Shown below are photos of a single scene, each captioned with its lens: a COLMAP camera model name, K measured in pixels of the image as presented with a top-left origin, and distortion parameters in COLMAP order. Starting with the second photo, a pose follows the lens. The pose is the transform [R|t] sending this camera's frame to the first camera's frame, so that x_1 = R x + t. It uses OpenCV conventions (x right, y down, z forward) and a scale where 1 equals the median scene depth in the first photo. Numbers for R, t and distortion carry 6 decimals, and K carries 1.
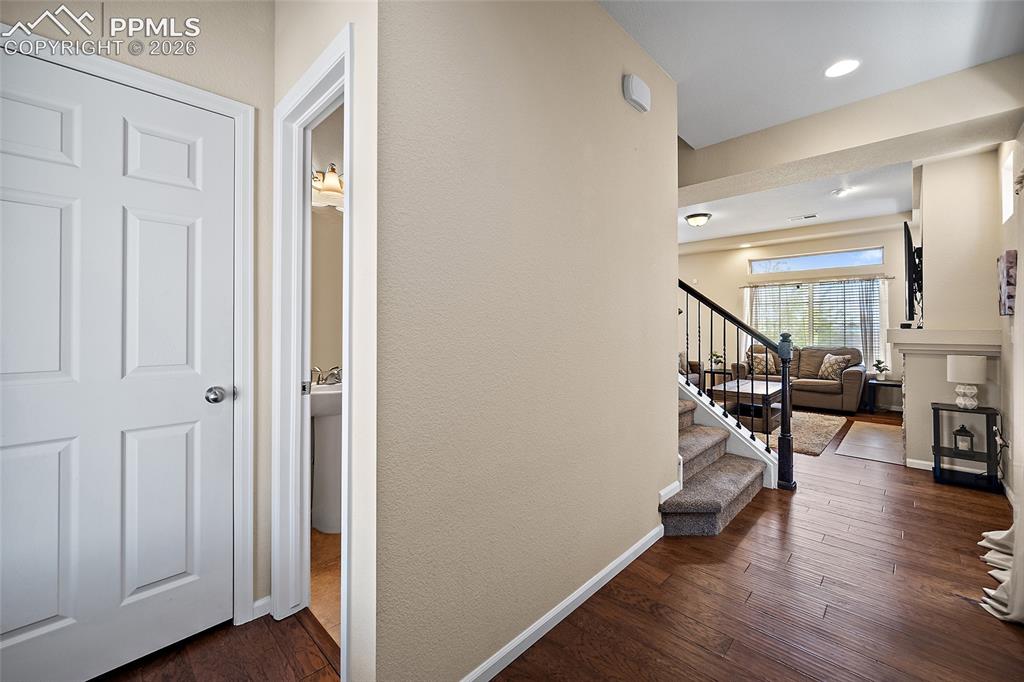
lens RADIAL K [[406.8, 0, 514.5], [0, 406.8, 331.9], [0, 0, 1]] dist [-0.003375, 0.001185]
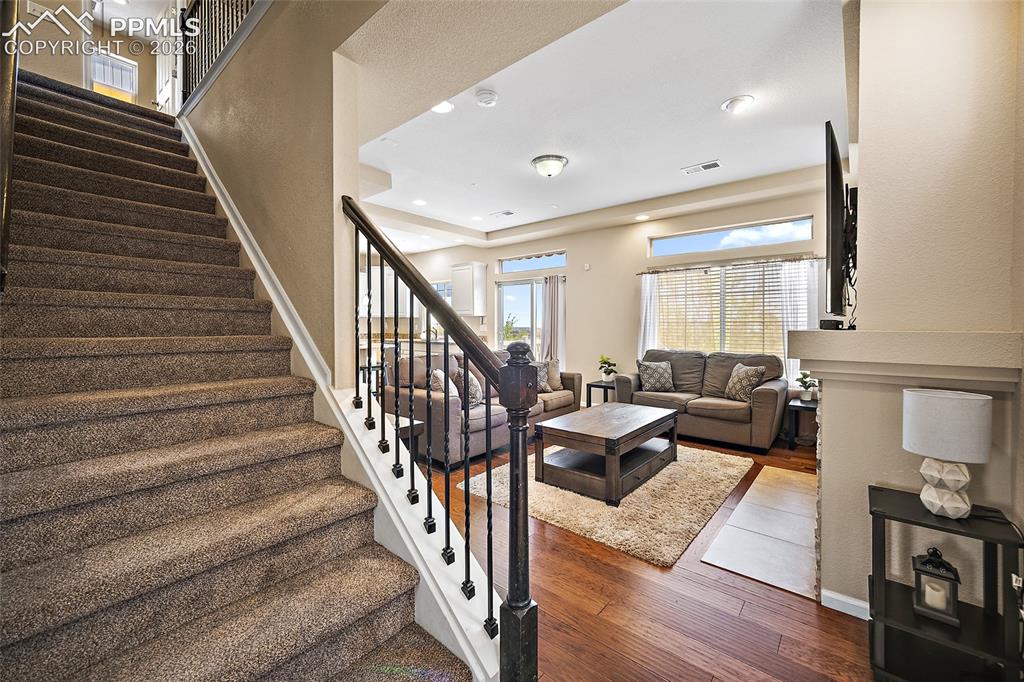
lens RADIAL K [[406.8, 0, 509.4], [0, 406.8, 335.8], [0, 0, 1]] dist [-0.003375, 0.001185]
pose [[0.997738, 0.002004, 0.067199, 0.349937], [-0.002914, 0.999905, 0.013449, -0.003907], [-0.067165, -0.013614, 0.997649, 0.338981]]
